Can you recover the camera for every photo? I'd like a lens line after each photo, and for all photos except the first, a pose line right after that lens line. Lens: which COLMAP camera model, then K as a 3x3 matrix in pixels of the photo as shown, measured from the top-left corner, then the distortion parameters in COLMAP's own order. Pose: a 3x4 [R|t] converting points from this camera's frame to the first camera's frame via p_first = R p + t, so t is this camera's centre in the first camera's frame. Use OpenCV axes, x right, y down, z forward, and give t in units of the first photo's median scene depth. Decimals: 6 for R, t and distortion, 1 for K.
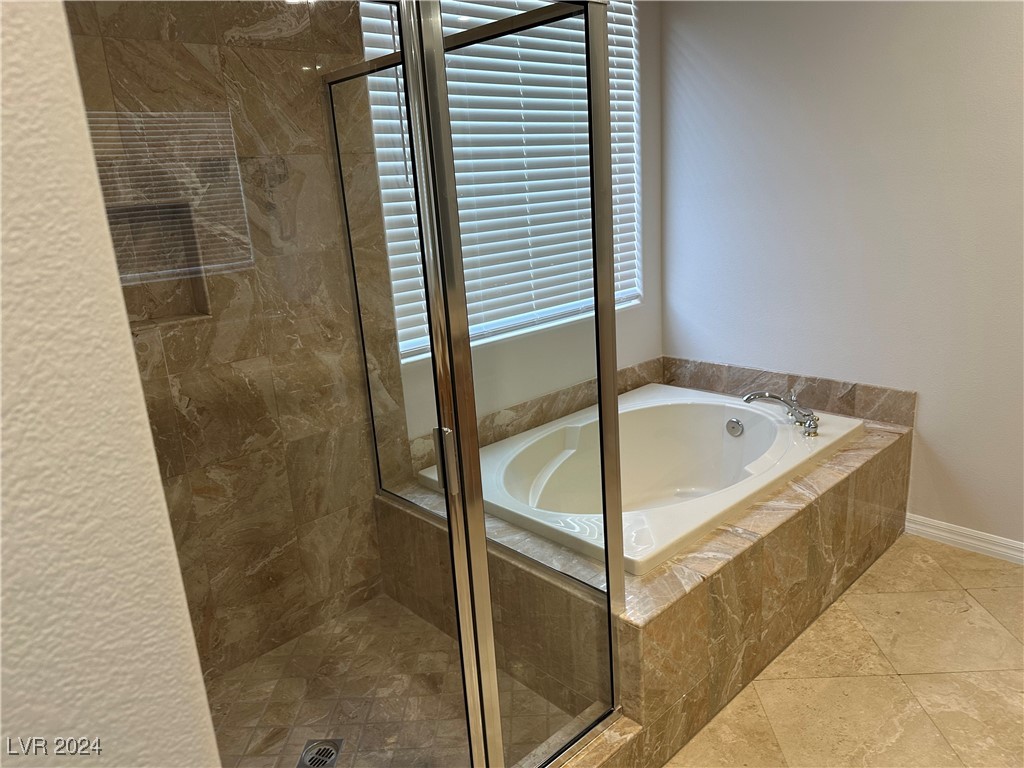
lens RADIAL K [[718.5, 0, 512.0], [0, 718.5, 384.0], [0, 0, 1]] dist [0.007754, -0.027642]
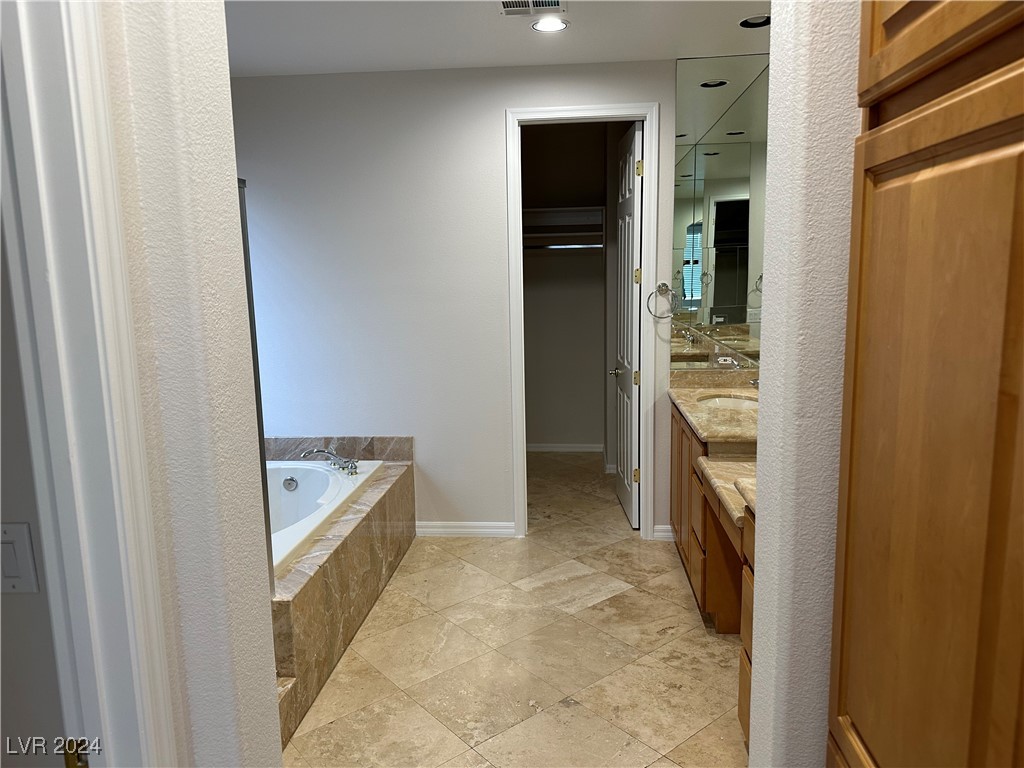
lens RADIAL K [[725.4, 0, 512.0], [0, 725.4, 384.0], [0, 0, 1]] dist [0.079597, -0.108895]
pose [[0.750557, -0.051631, 0.658786, -0.306574], [0.144861, 0.985549, -0.087800, 0.074553], [-0.644733, 0.161332, 0.747189, -0.316708]]
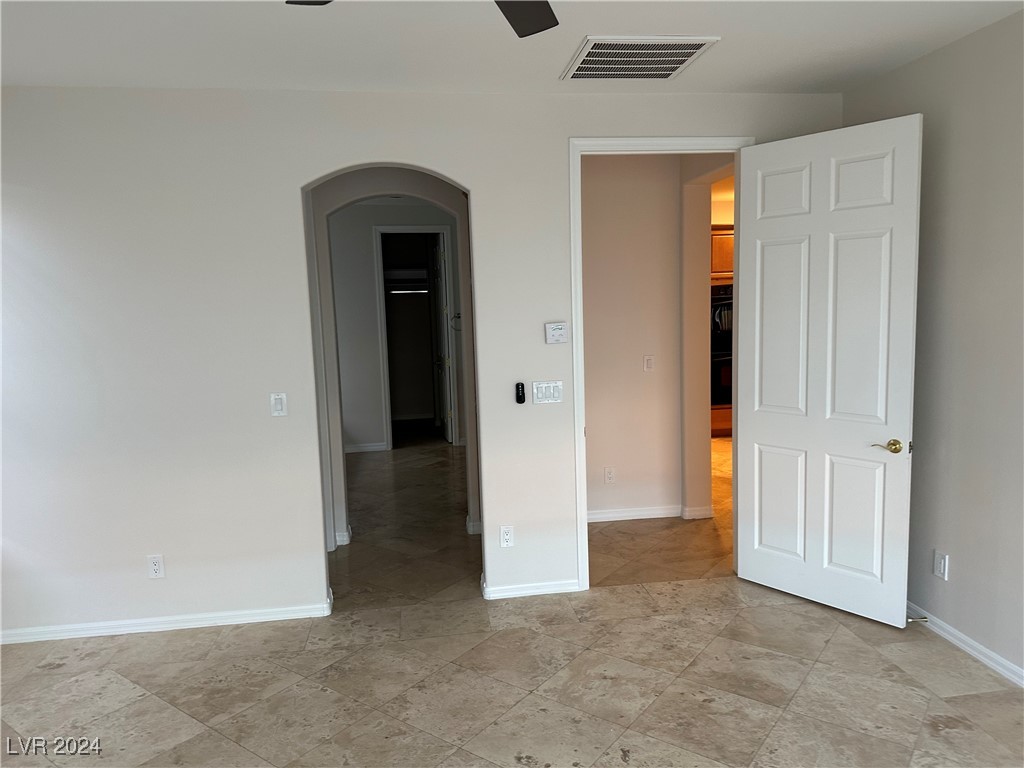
lens RADIAL K [[725.4, 0, 512.0], [0, 725.4, 384.0], [0, 0, 1]] dist [0.079597, -0.108895]
pose [[0.581140, -0.049469, 0.812299, -1.501532], [0.208137, 0.973988, -0.089590, 0.415635], [-0.786737, 0.221134, 0.576320, -1.364832]]
